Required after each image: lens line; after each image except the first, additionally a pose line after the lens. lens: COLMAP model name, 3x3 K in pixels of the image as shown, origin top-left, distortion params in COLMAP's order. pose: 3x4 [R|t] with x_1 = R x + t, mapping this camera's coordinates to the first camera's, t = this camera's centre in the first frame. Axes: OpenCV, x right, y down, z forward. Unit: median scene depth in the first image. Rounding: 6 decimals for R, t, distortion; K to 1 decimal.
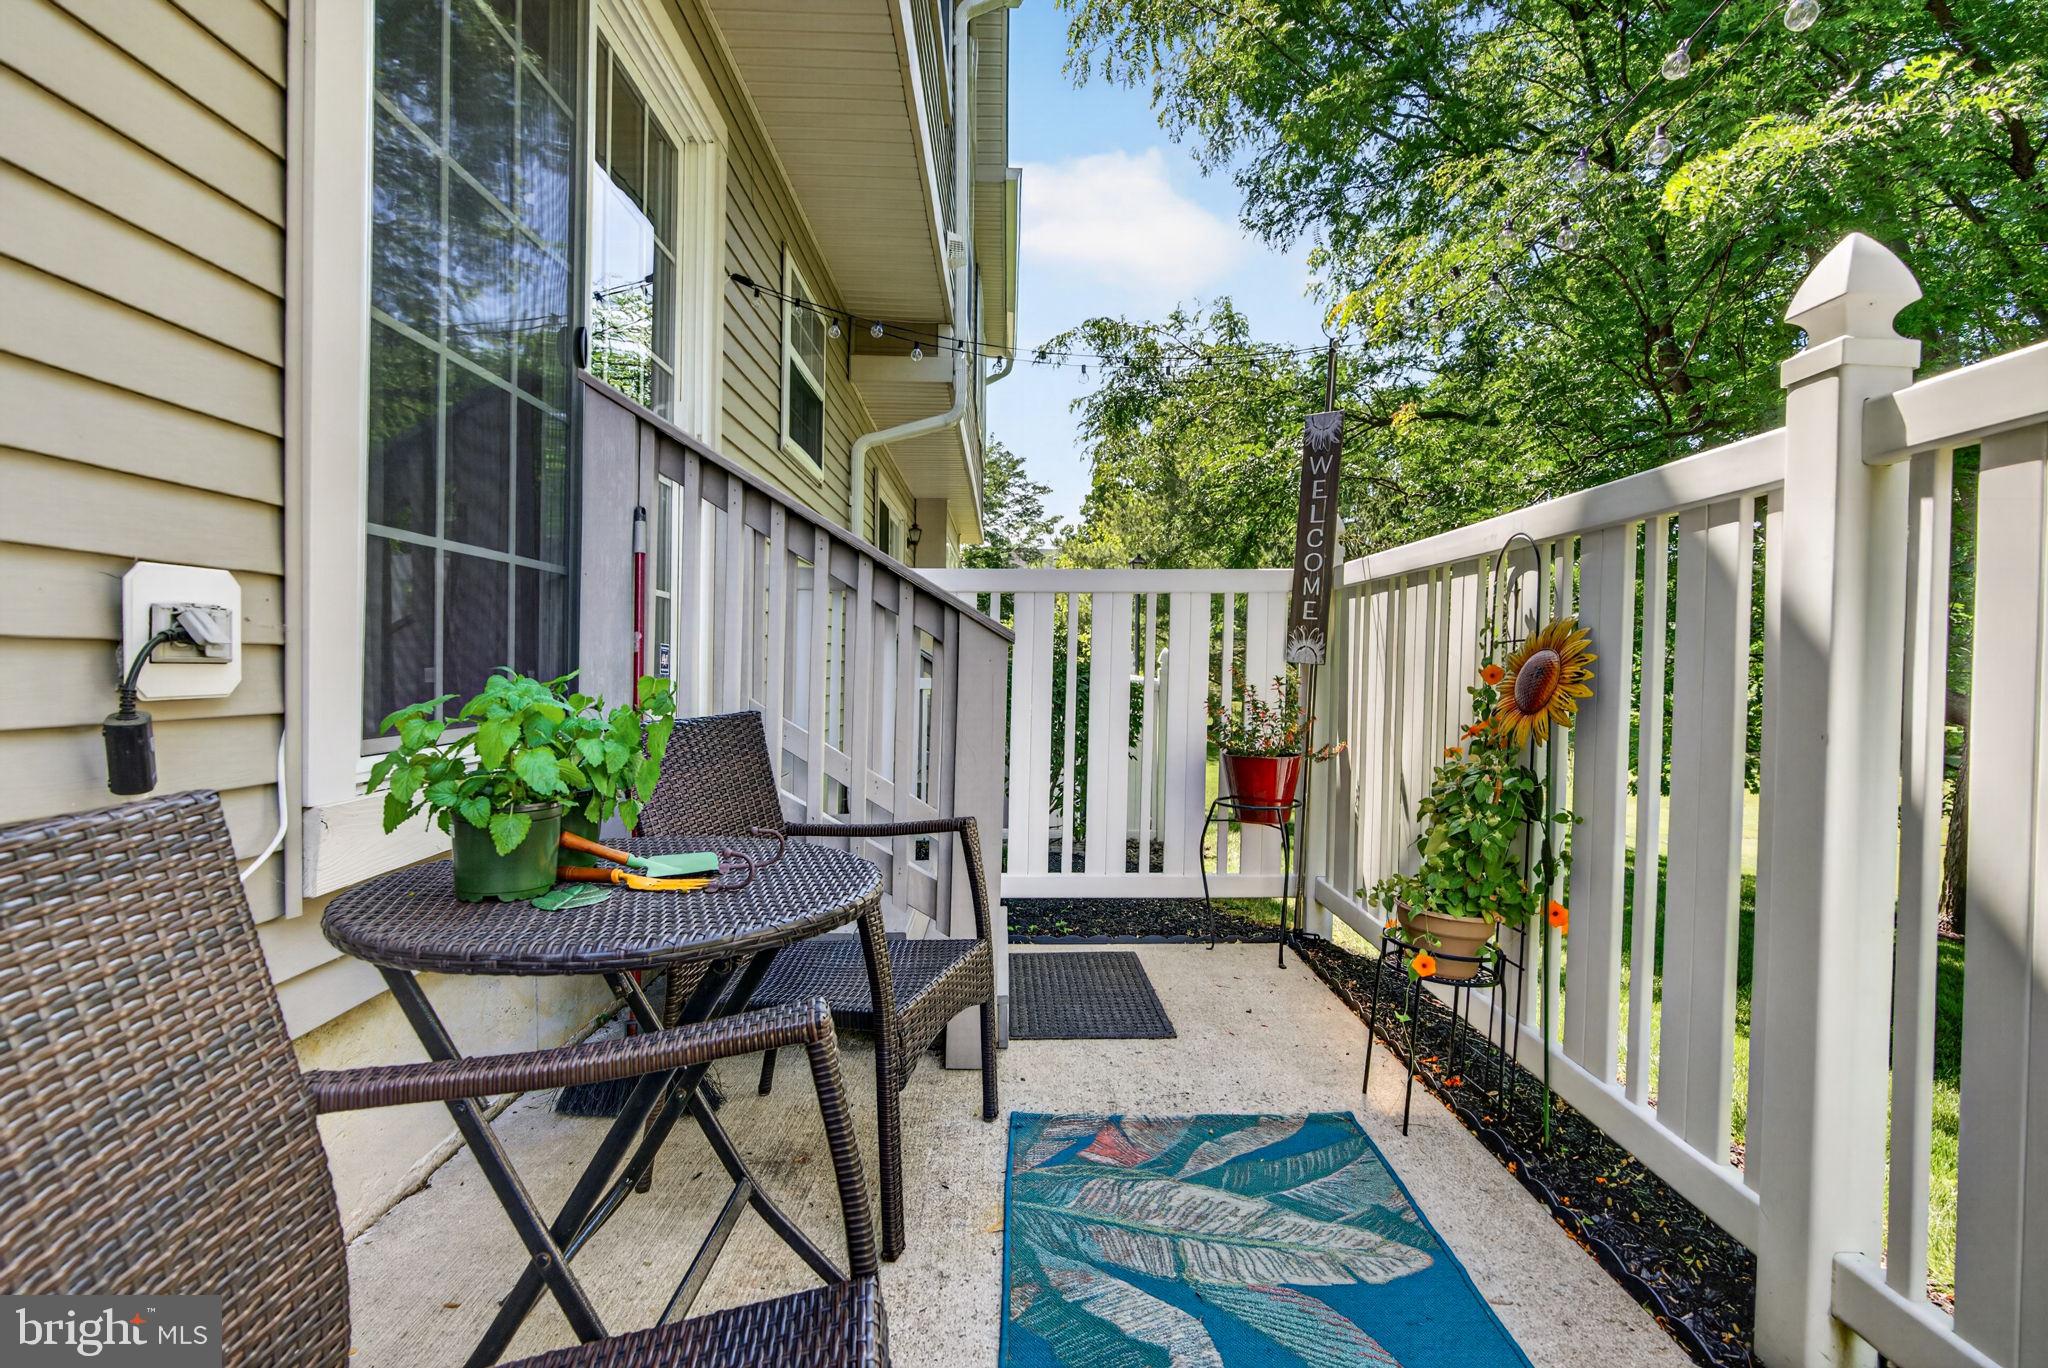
lens RADIAL K [[1008.4, 0, 1019.9], [0, 1008.4, 687.1], [0, 0, 1]] dist [-0.004055, -0.001460]
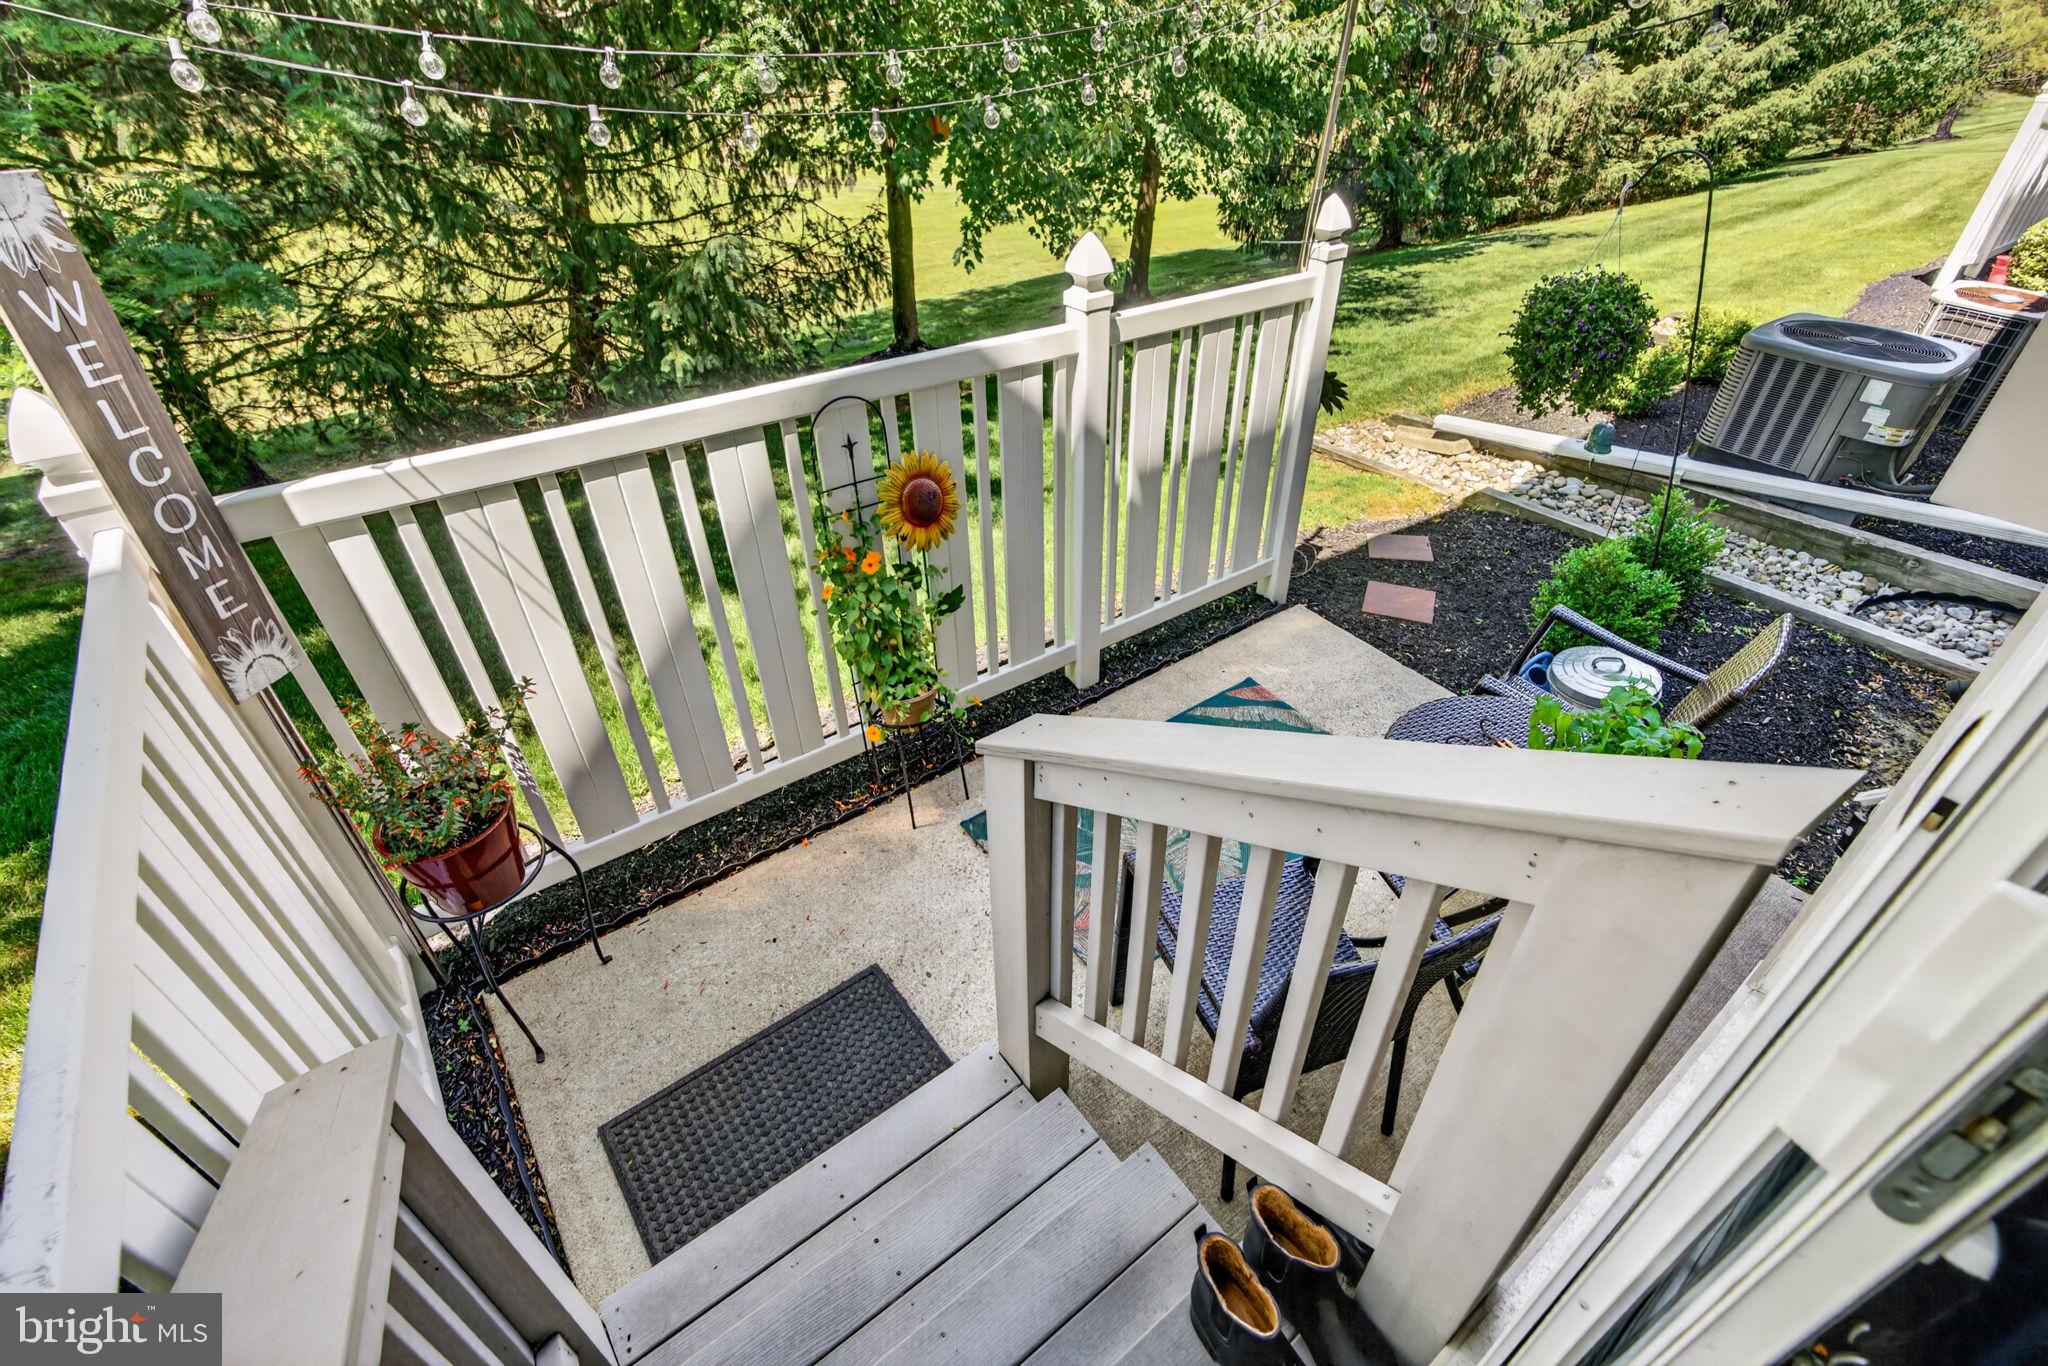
lens RADIAL K [[918.6, 0, 1050.1], [0, 918.6, 684.3], [0, 0, 1]] dist [-0.001507, 0.000730]
pose [[-0.586963, -0.483830, 0.649140, -0.592050], [0.006515, 0.798942, 0.601373, -0.645580], [-0.809588, 0.357213, -0.465797, 1.749407]]
